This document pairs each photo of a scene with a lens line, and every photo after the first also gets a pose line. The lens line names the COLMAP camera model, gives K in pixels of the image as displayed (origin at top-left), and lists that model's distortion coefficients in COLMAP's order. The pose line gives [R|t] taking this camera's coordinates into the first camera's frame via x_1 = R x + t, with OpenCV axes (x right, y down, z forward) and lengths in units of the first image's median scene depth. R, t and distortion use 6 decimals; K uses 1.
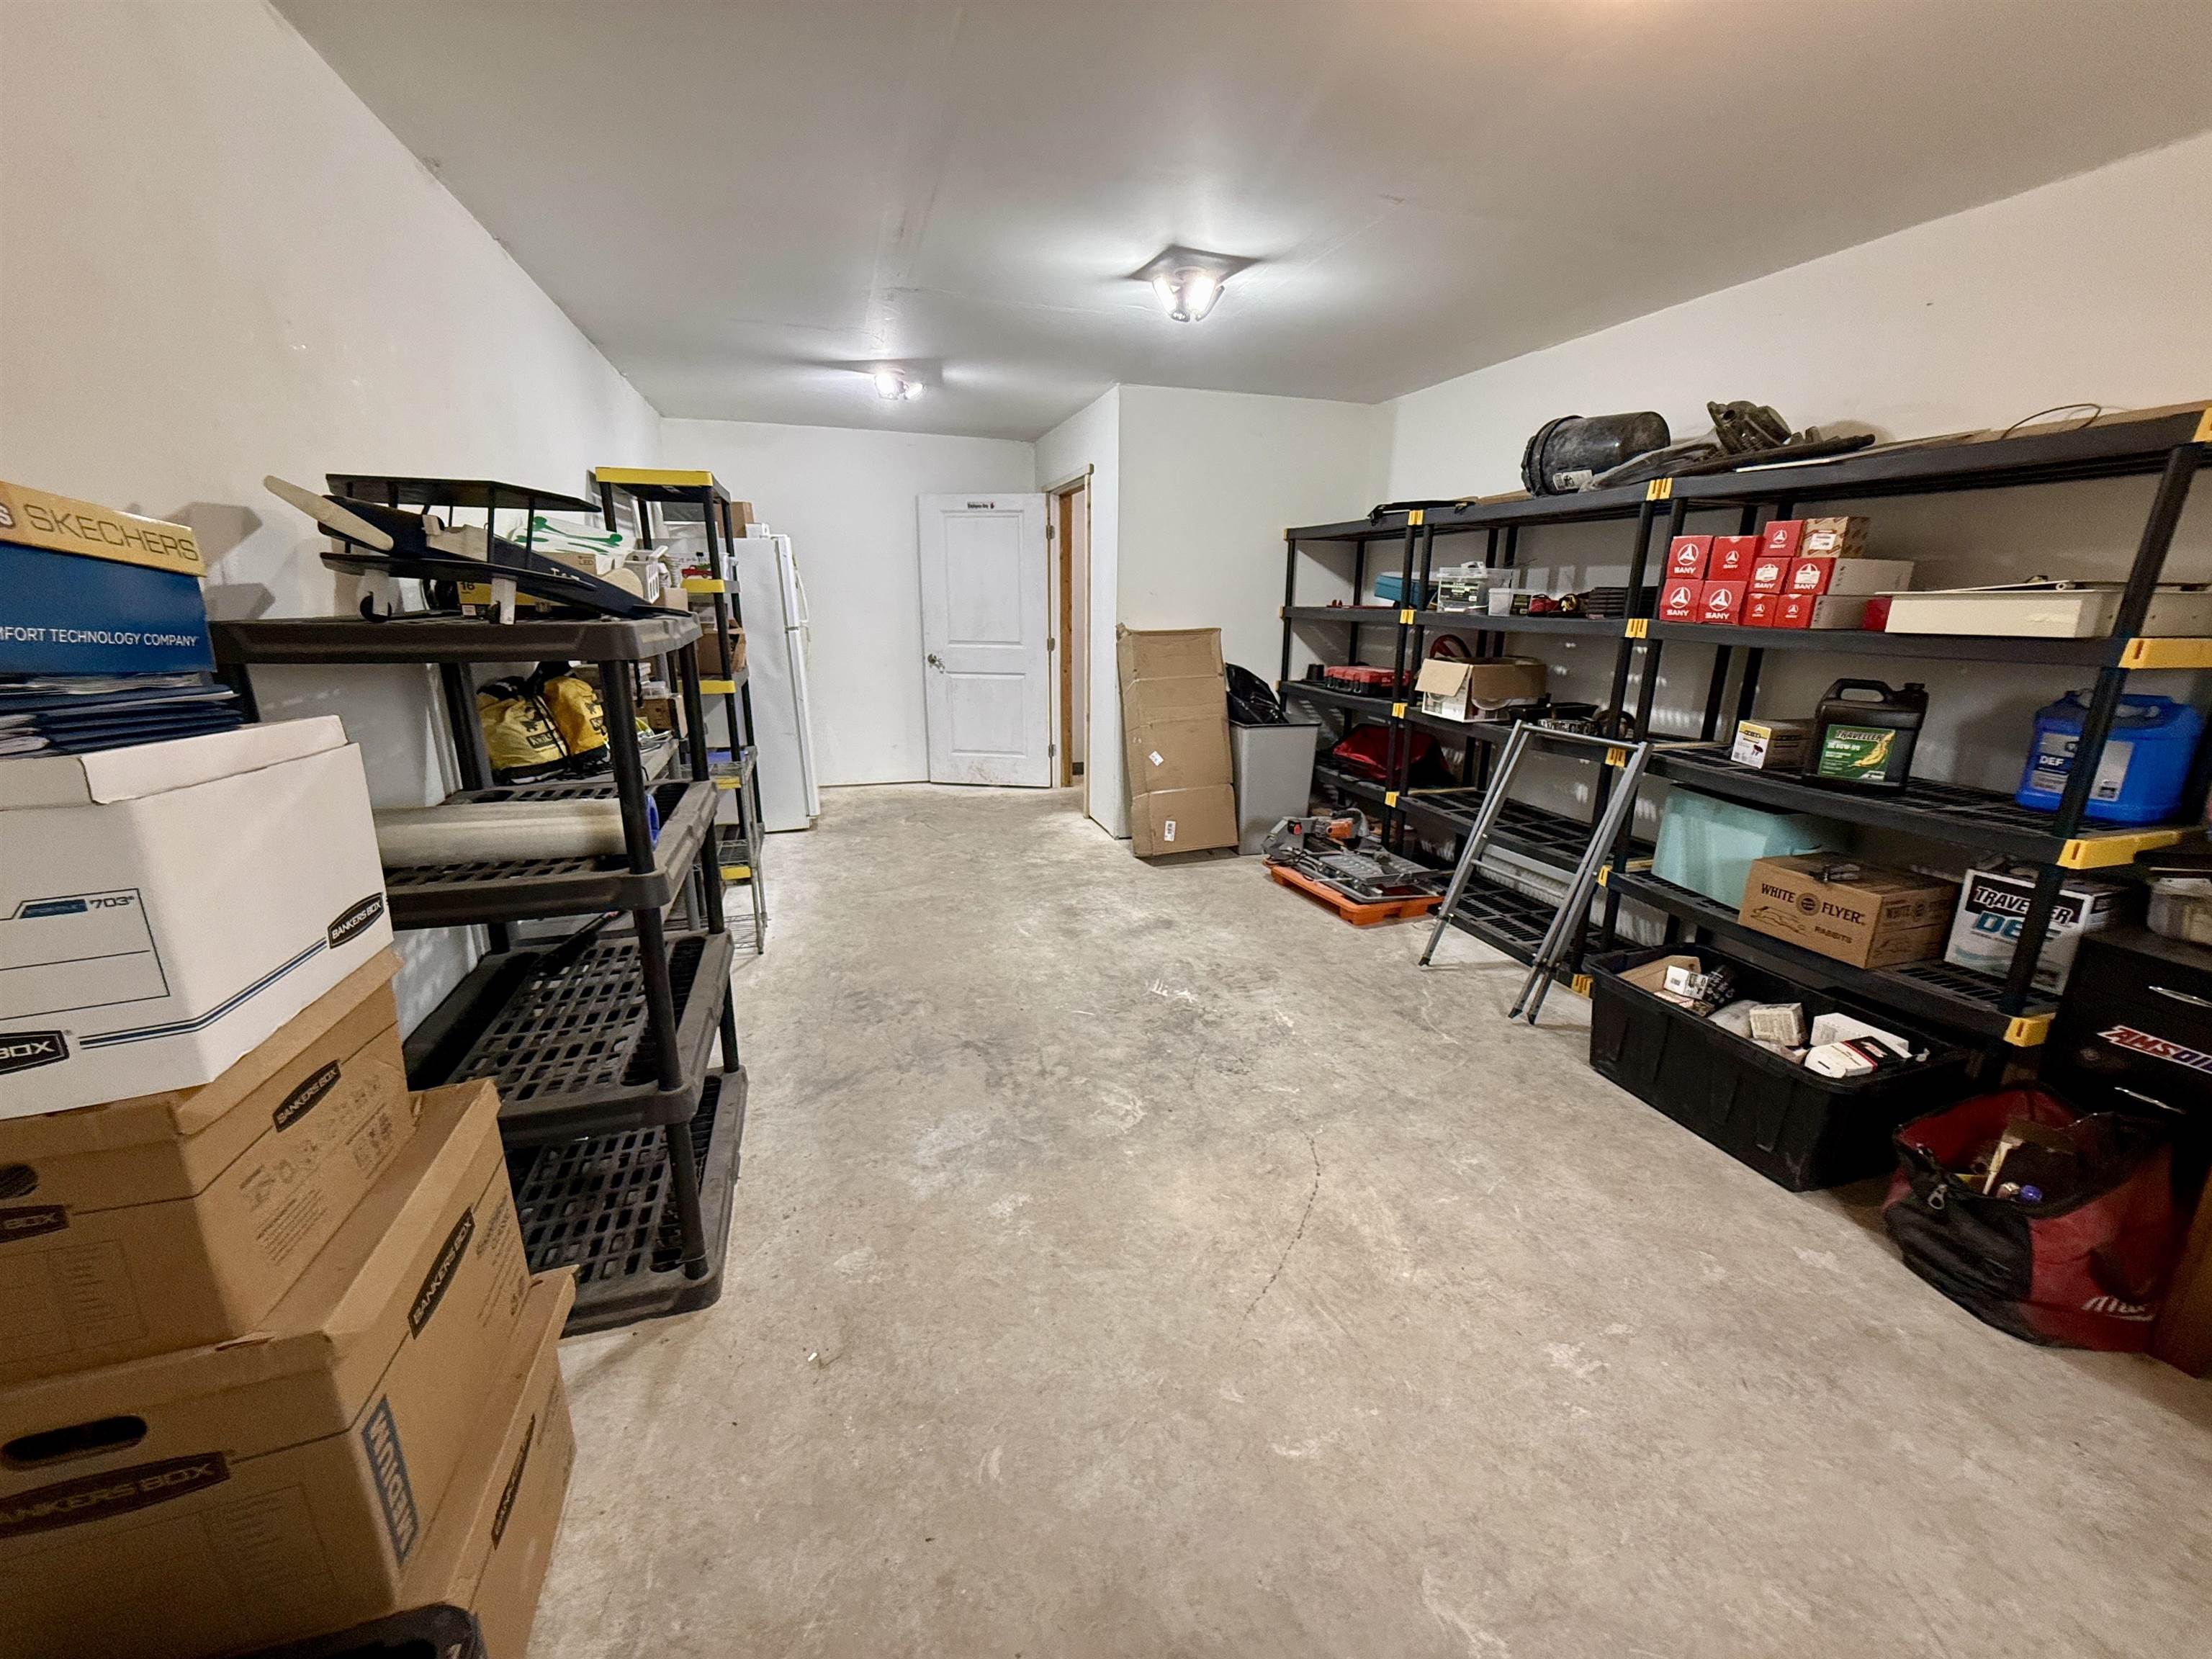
lens RADIAL K [[878.6, 0, 1113.0], [0, 878.6, 832.9], [0, 0, 1]] dist [-0.000370, -0.000042]
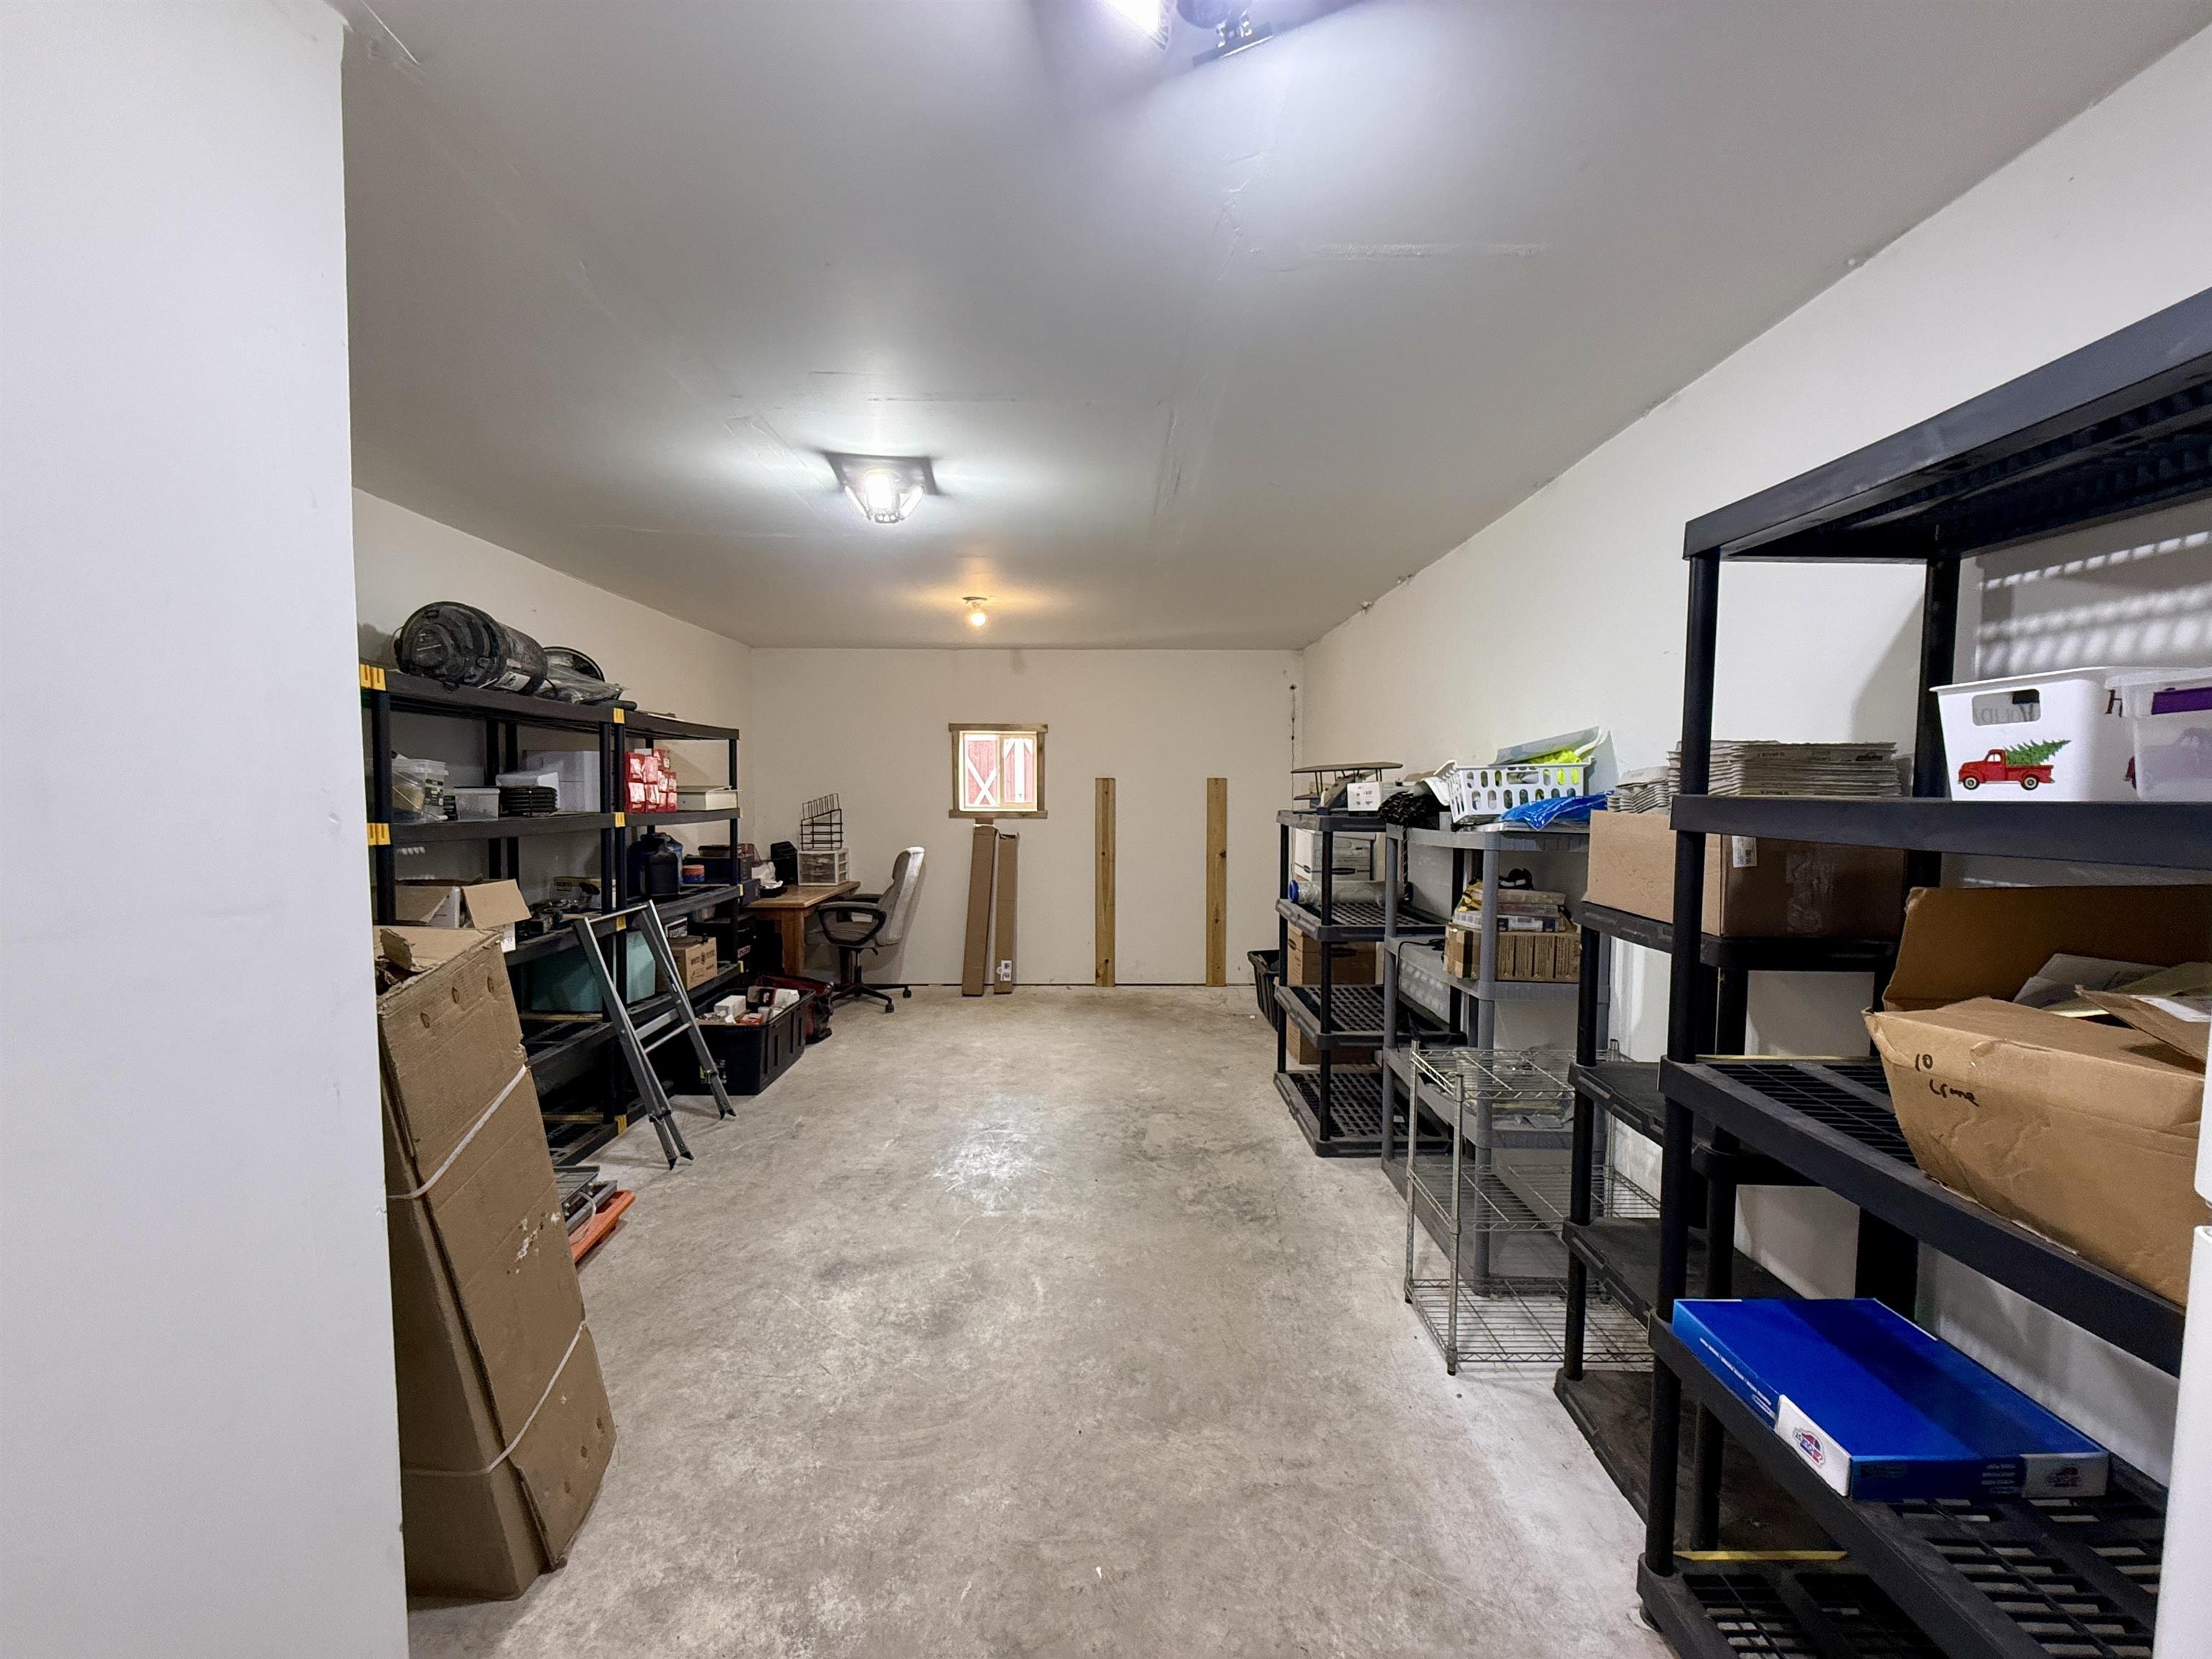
lens RADIAL K [[878.6, 0, 1109.6], [0, 878.6, 830.2], [0, 0, 1]] dist [-0.000370, -0.000042]
pose [[-0.954119, -0.030173, 0.297903, -0.462778], [0.063316, 0.952082, 0.299218, -0.567217], [-0.292656, 0.304352, -0.906489, 1.997702]]
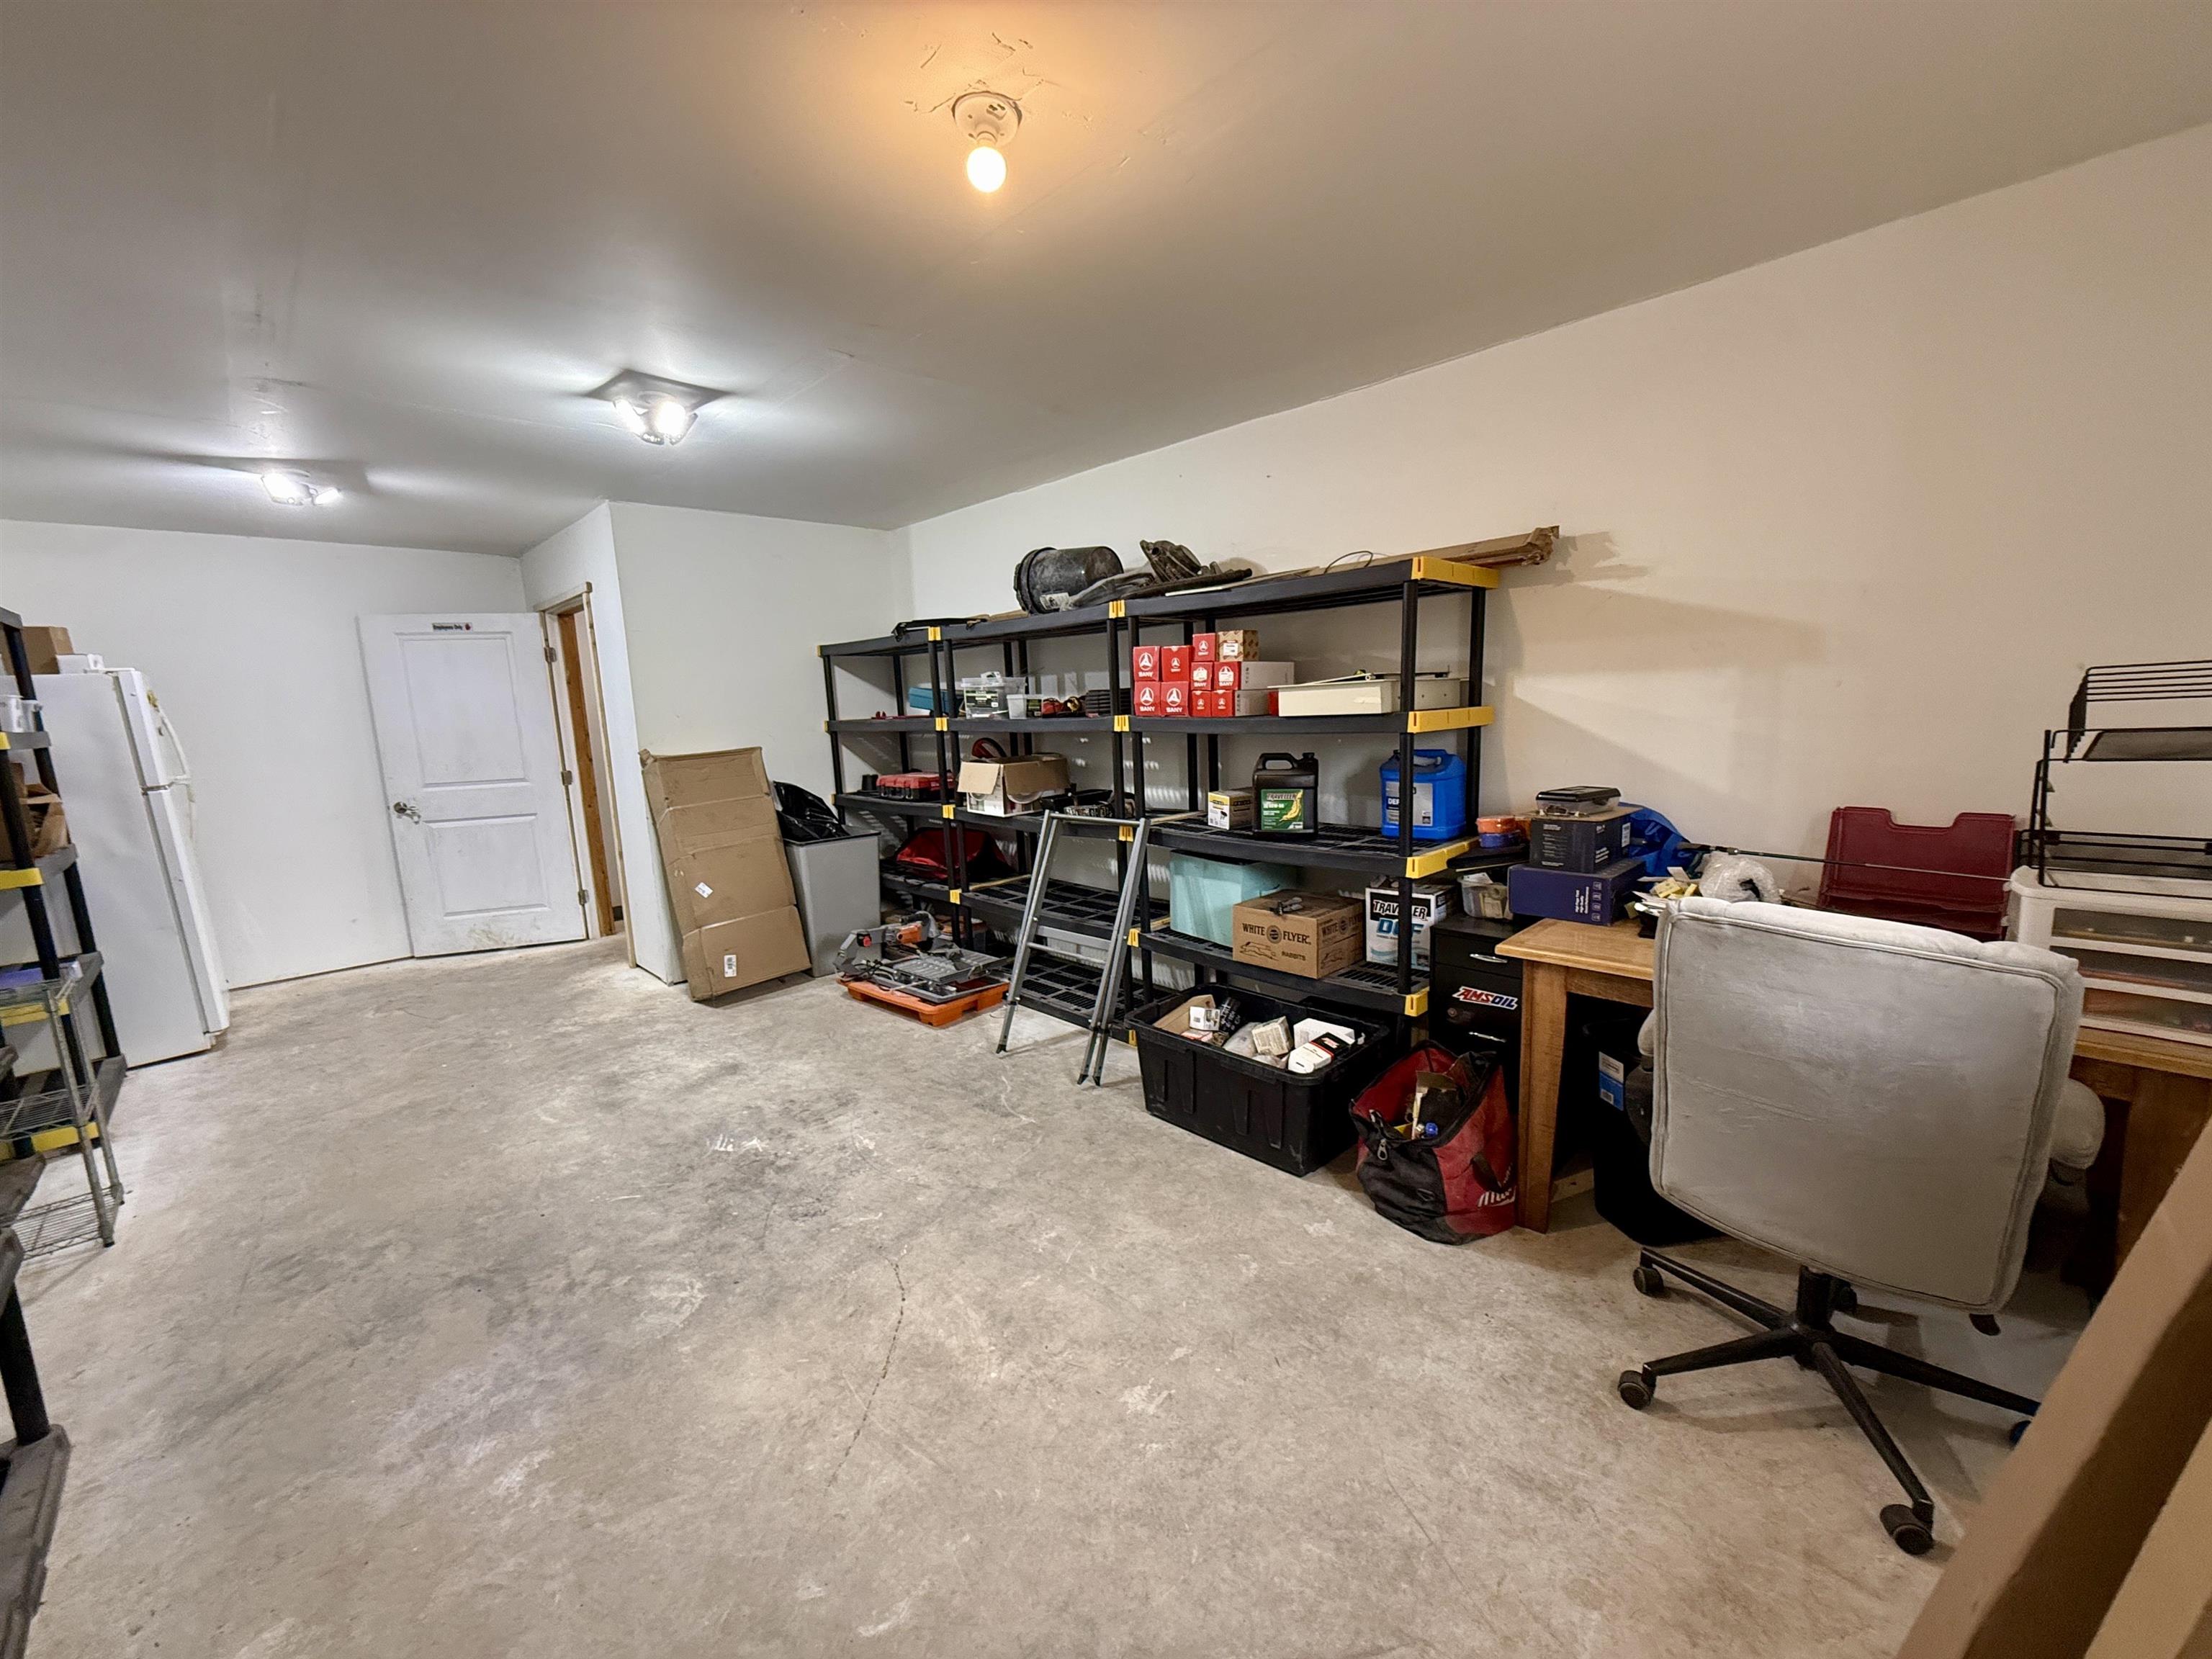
lens RADIAL K [[878.6, 0, 1113.1], [0, 878.6, 833.2], [0, 0, 1]] dist [-0.000370, -0.000042]
pose [[0.892595, -0.114718, 0.436021, 0.061644], [0.165702, 0.982875, -0.080616, 0.003042], [-0.419306, 0.144207, 0.896318, -0.022147]]
